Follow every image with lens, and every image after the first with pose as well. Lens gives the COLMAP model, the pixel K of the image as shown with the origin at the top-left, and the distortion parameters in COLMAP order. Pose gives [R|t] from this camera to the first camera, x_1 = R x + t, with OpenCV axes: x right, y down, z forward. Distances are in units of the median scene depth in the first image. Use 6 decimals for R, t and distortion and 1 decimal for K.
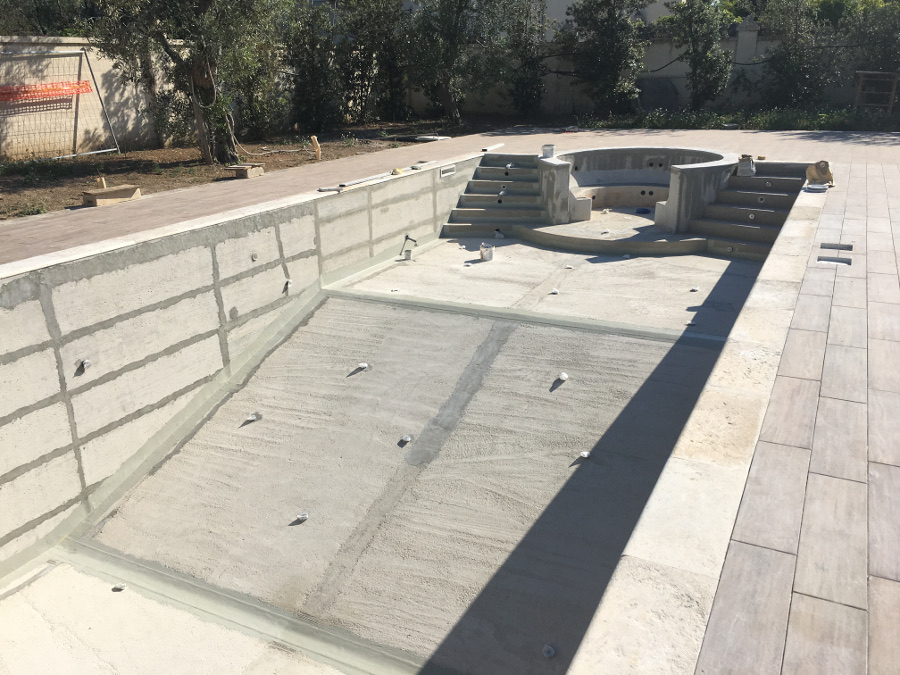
lens RADIAL K [[755.9, 0, 450.0], [0, 755.9, 337.5], [0, 0, 1]] dist [0.079144, -0.110758]
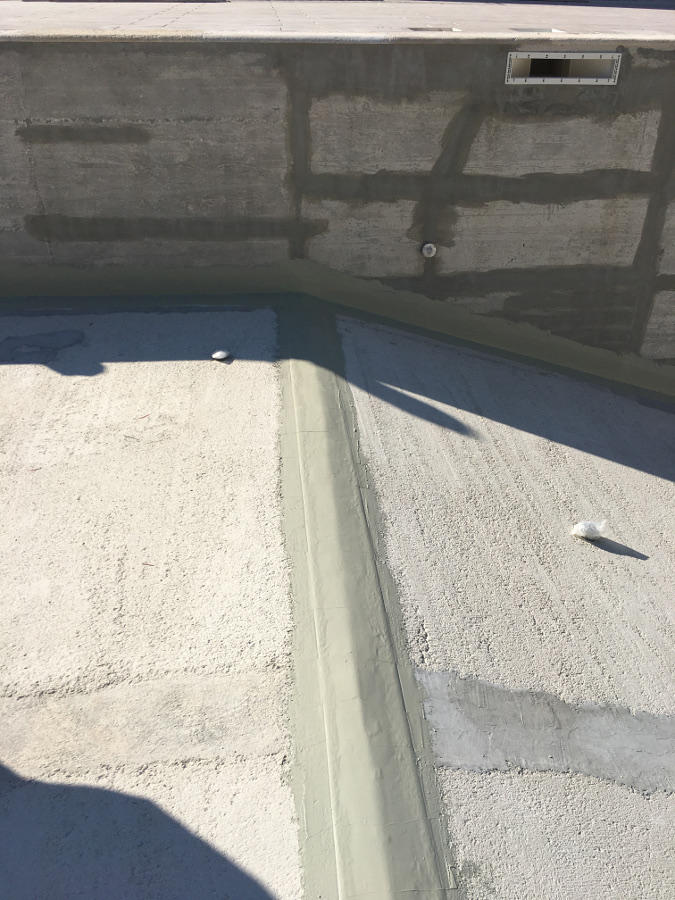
lens RADIAL K [[755.9, 0, 337.5], [0, 755.9, 450.0], [0, 0, 1]] dist [0.079144, -0.110758]
pose [[-0.533318, -0.417879, 0.735493, -0.030843], [0.279966, 0.733270, 0.619624, -0.208576], [-0.798242, 0.536370, -0.274074, 1.067982]]
